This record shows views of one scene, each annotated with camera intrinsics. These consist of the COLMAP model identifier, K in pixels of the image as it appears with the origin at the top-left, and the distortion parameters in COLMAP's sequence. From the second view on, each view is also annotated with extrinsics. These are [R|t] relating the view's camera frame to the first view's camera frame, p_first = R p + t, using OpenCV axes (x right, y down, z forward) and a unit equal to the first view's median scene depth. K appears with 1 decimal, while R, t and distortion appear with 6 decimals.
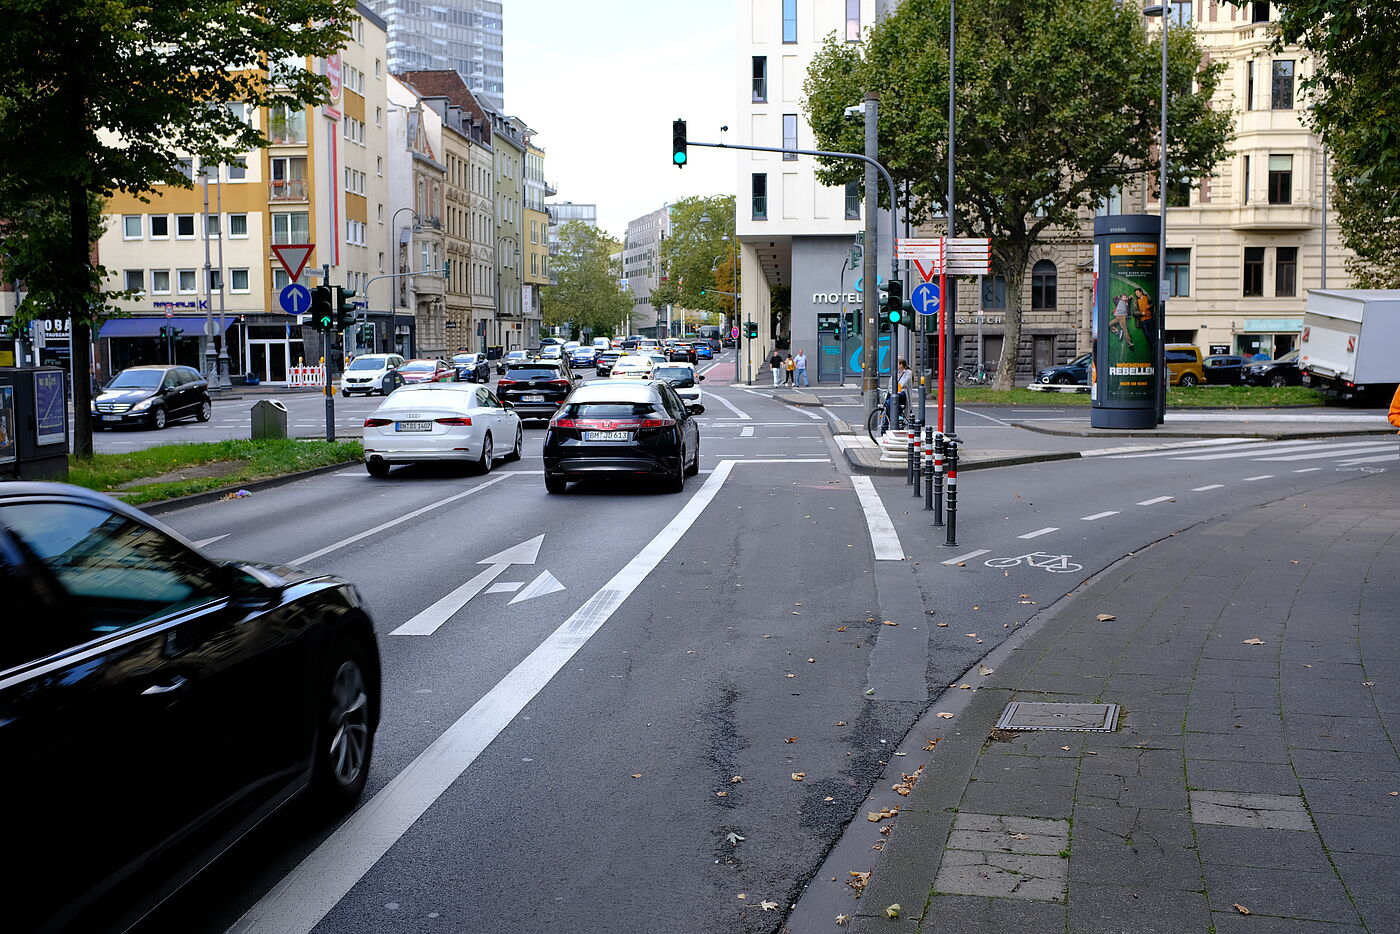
lens RADIAL K [[1411.7, 0, 701.0], [0, 1411.7, 466.7], [0, 0, 1]] dist [-0.106991, 0.000000]
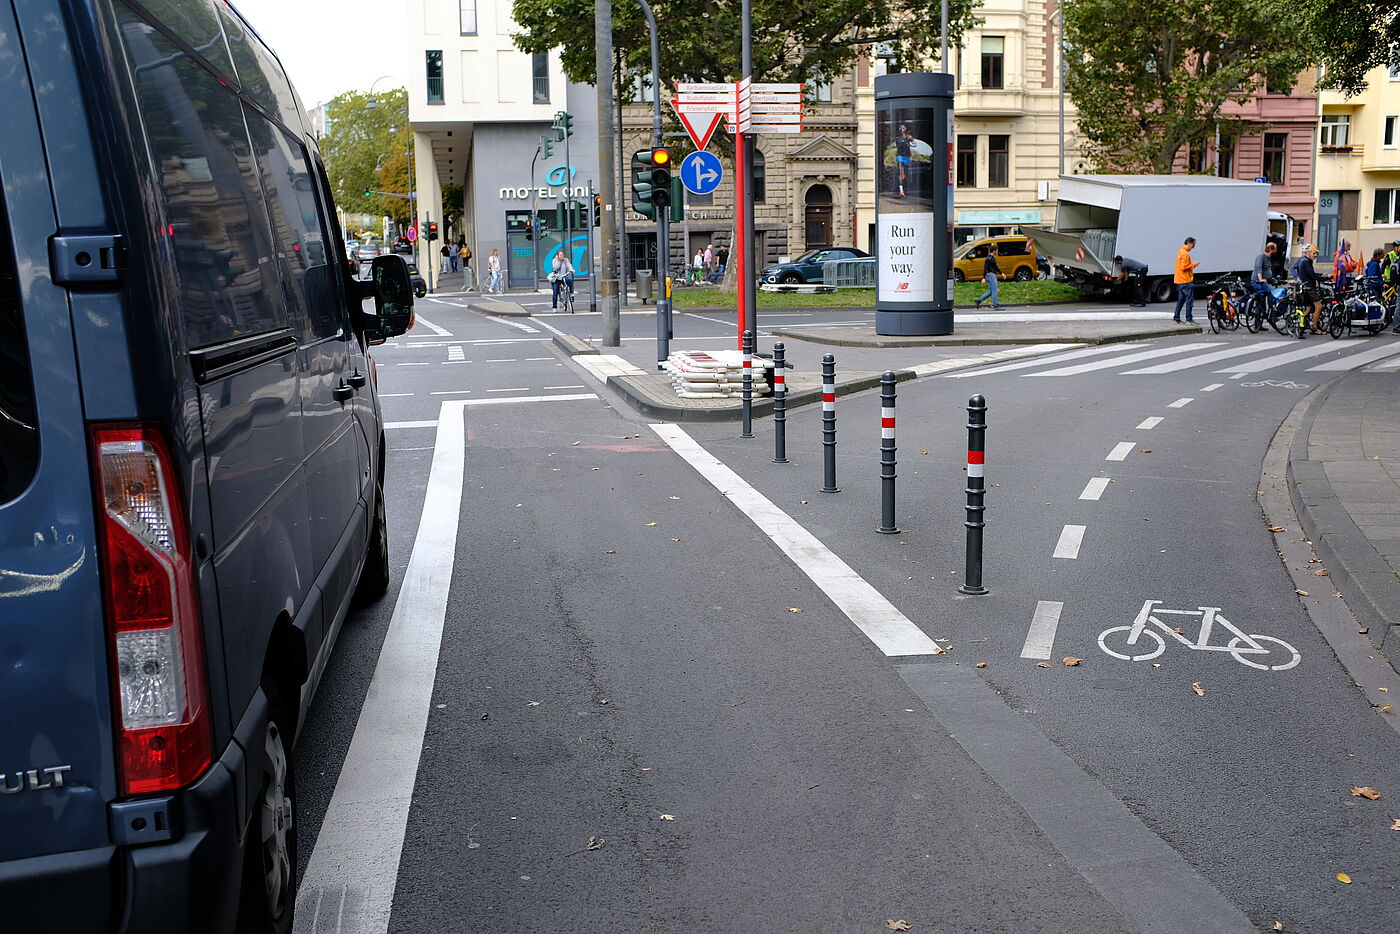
lens RADIAL K [[1411.7, 0, 698.0], [0, 1411.7, 471.6], [0, 0, 1]] dist [-0.106991, 0.000000]
pose [[0.972812, -0.049867, 0.226166, -0.007500], [0.033891, 0.996684, 0.073978, -0.005991], [-0.229105, -0.064301, 0.971276, 0.100639]]
